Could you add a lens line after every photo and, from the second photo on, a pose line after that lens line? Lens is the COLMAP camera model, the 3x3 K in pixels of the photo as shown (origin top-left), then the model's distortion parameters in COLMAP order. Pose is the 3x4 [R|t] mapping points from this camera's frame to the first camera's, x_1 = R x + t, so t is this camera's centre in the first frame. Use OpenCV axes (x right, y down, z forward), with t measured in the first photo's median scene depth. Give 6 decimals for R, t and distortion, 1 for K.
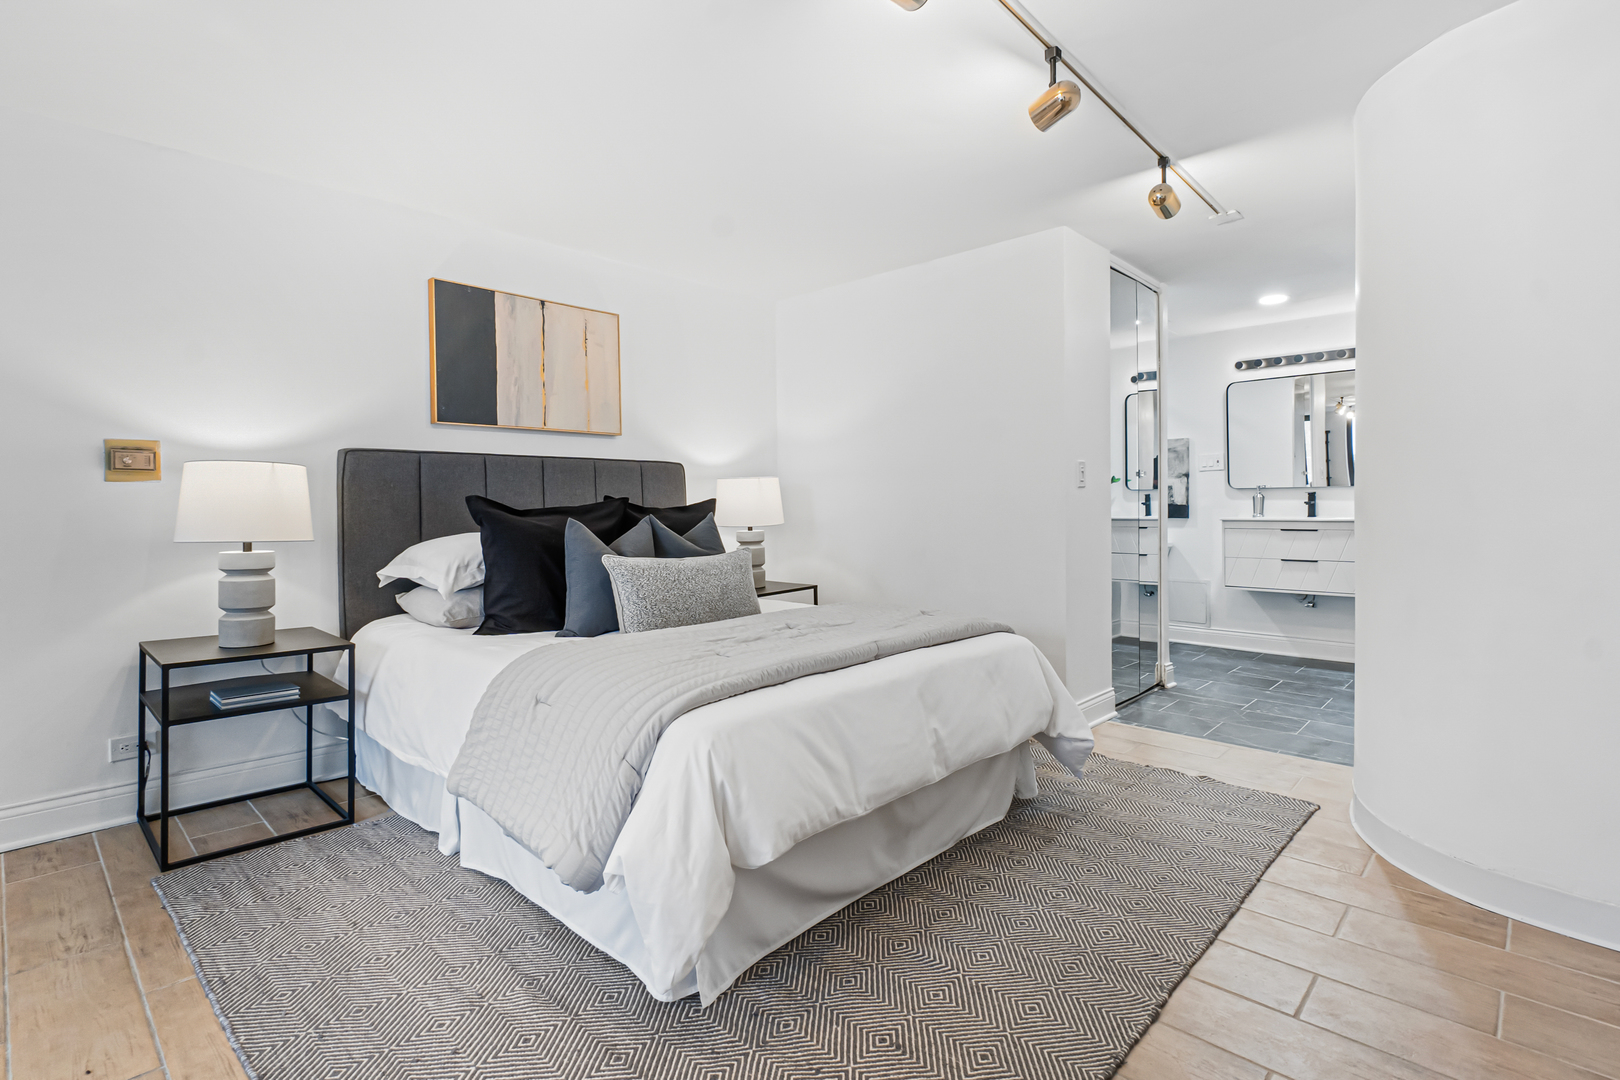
lens RADIAL K [[775.4, 0, 805.7], [0, 775.4, 529.0], [0, 0, 1]] dist [0.009246, -0.000525]
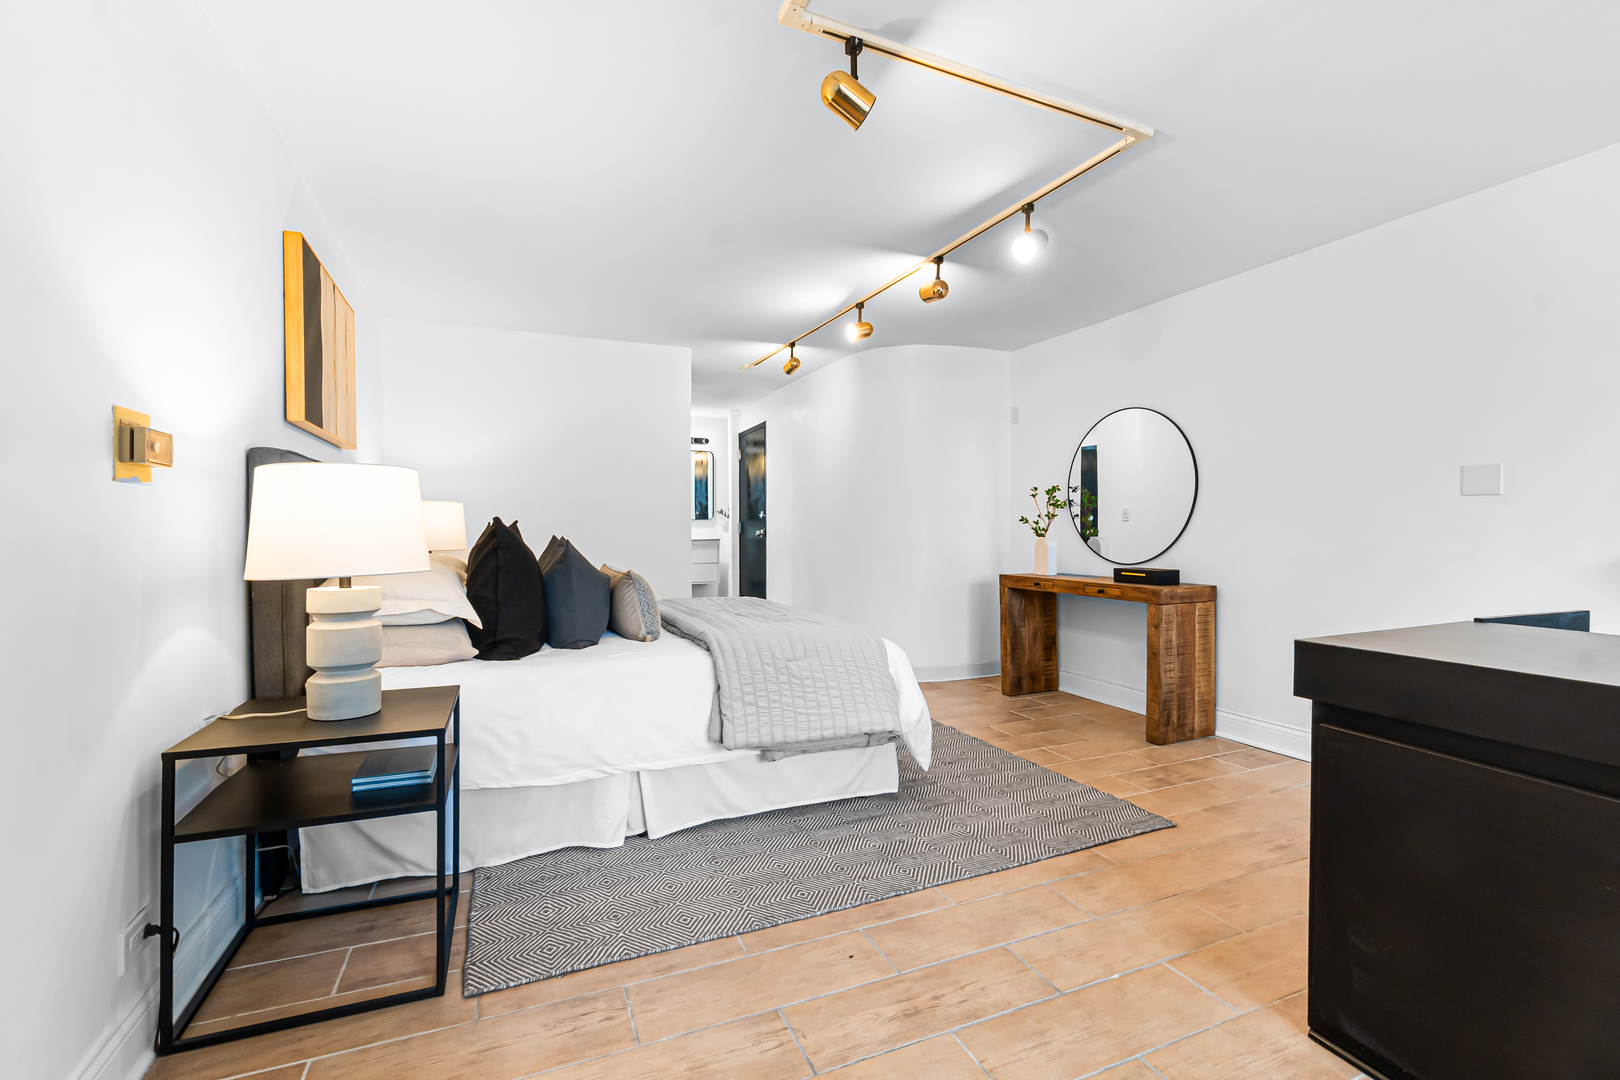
lens RADIAL K [[696.8, 0, 802.2], [0, 696.8, 541.0], [0, 0, 1]] dist [0.000274, -0.000079]
pose [[0.389989, 0.000136, 0.920819, -1.169176], [0.001898, 0.999998, -0.000951, -0.015671], [-0.920817, 0.002118, 0.389988, 0.343464]]
